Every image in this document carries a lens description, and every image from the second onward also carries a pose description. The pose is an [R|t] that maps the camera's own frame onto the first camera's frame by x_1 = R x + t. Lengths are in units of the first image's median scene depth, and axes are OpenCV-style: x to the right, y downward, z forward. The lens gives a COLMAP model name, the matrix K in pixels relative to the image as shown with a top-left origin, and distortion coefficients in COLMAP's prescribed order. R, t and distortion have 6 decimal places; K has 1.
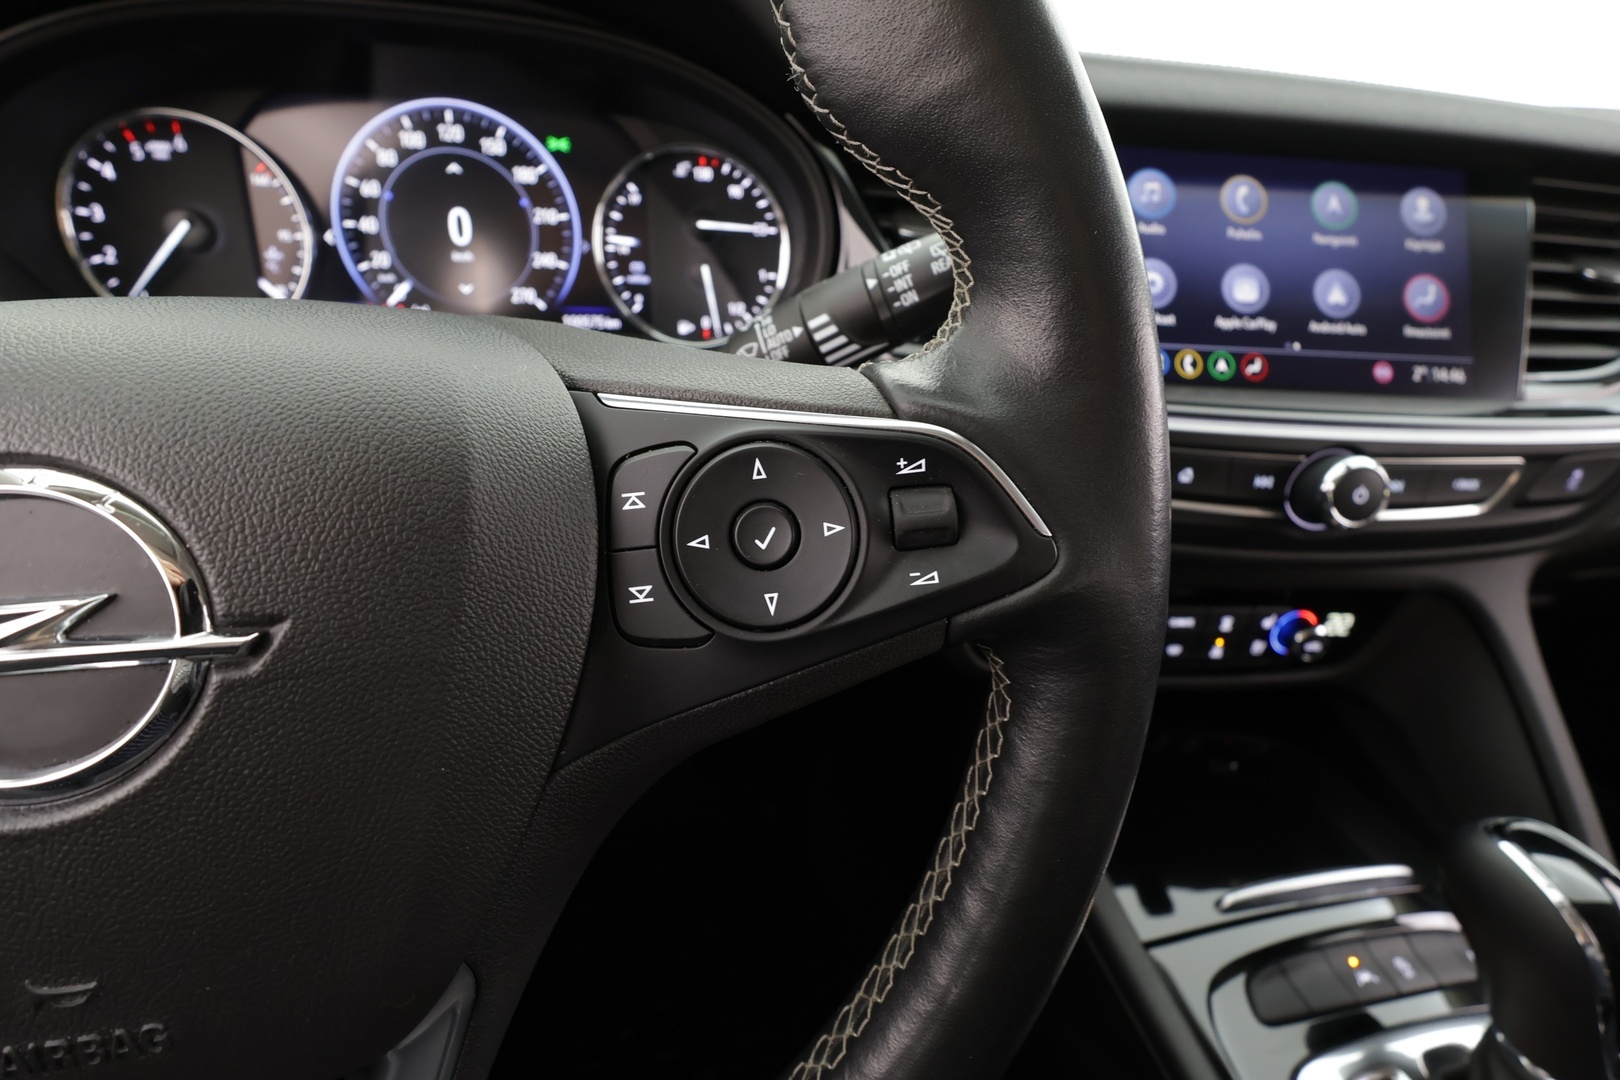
lens RADIAL K [[752.0, 0, 810.0], [0, 752.0, 540.0], [0, 0, 1]] dist [0.000505, -0.000089]
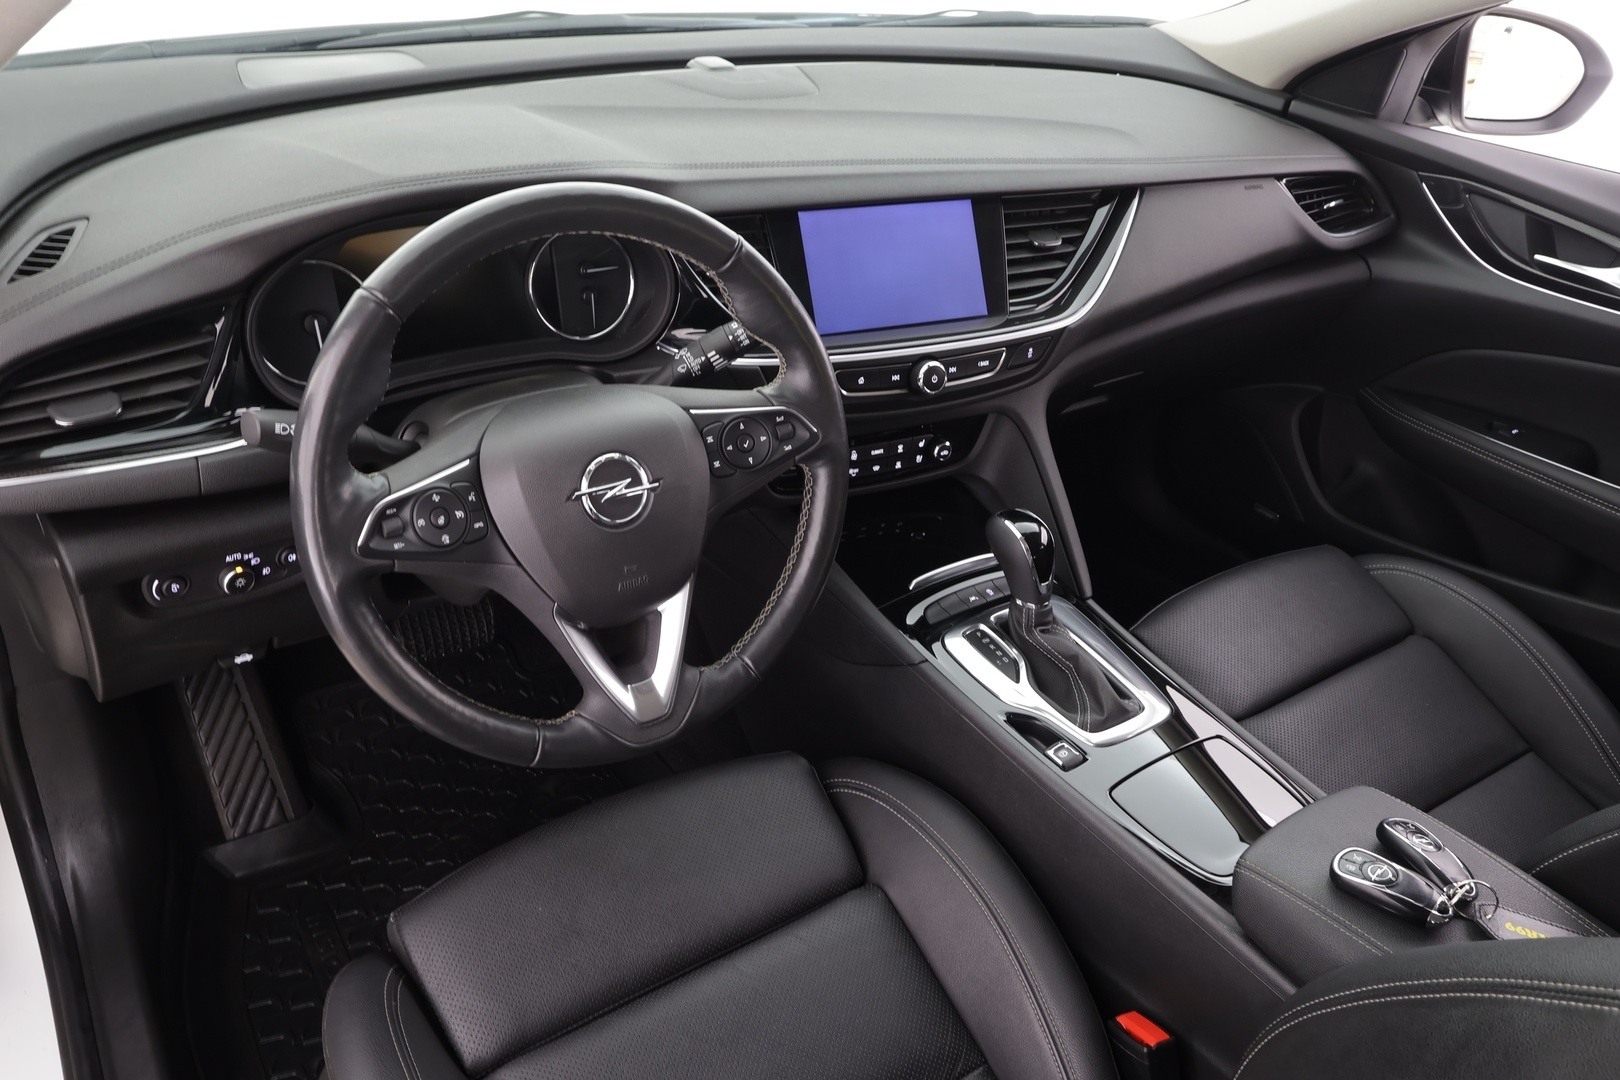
lens RADIAL K [[1185.3, 0, 810.0], [0, 1185.3, 540.0], [0, 0, 1]] dist [0.007918, 0.006325]
pose [[0.924123, -0.184573, 0.334558, -1.223121], [0.142027, 0.978785, 0.147678, -0.240971], [-0.354717, -0.088957, 0.930732, -3.109334]]
